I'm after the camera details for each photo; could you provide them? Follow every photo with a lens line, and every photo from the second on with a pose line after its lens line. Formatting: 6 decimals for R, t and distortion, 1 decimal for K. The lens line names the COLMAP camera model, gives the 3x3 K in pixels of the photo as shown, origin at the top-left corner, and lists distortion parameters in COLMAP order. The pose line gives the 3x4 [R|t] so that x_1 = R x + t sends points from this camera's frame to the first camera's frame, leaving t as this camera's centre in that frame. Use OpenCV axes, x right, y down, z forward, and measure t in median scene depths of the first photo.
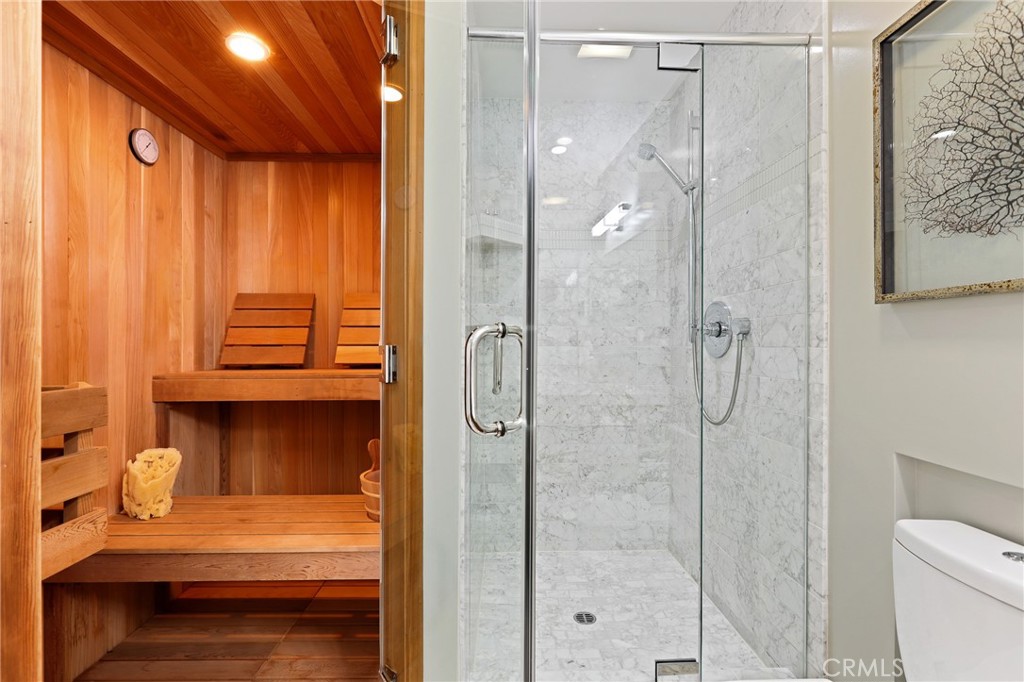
lens RADIAL K [[468.8, 0, 503.5], [0, 468.8, 343.5], [0, 0, 1]] dist [-0.002713, 0.001390]
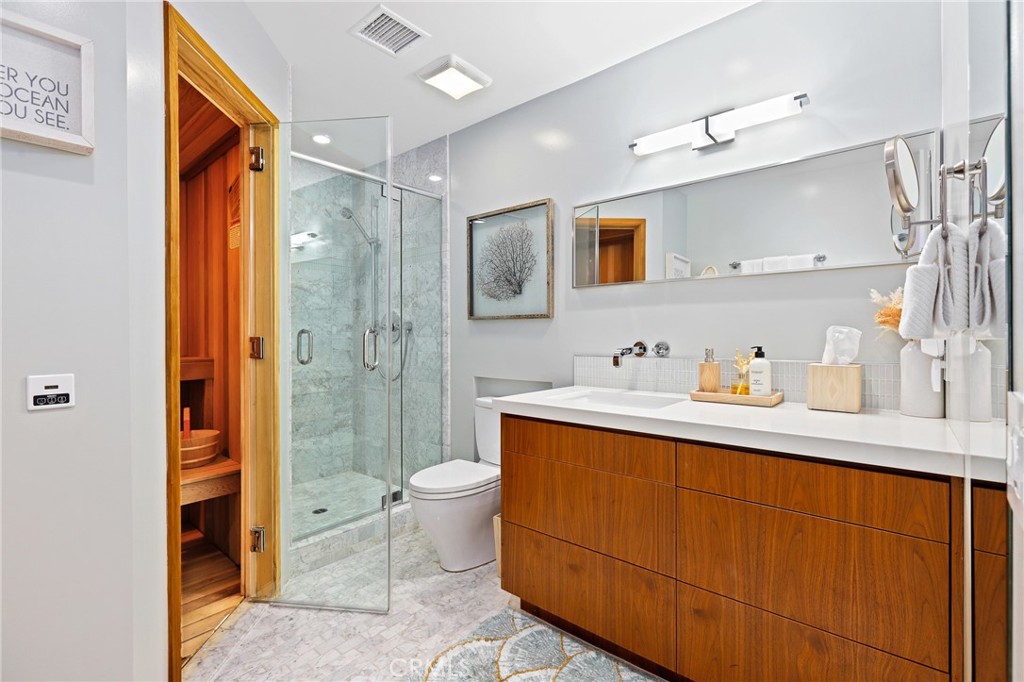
lens RADIAL K [[468.8, 0, 511.2], [0, 468.8, 336.6], [0, 0, 1]] dist [-0.002713, 0.001390]
pose [[0.674343, -0.009106, 0.738362, -0.686065], [0.005081, 0.999958, 0.007692, -0.007513], [-0.738400, -0.001435, 0.674361, -0.661337]]
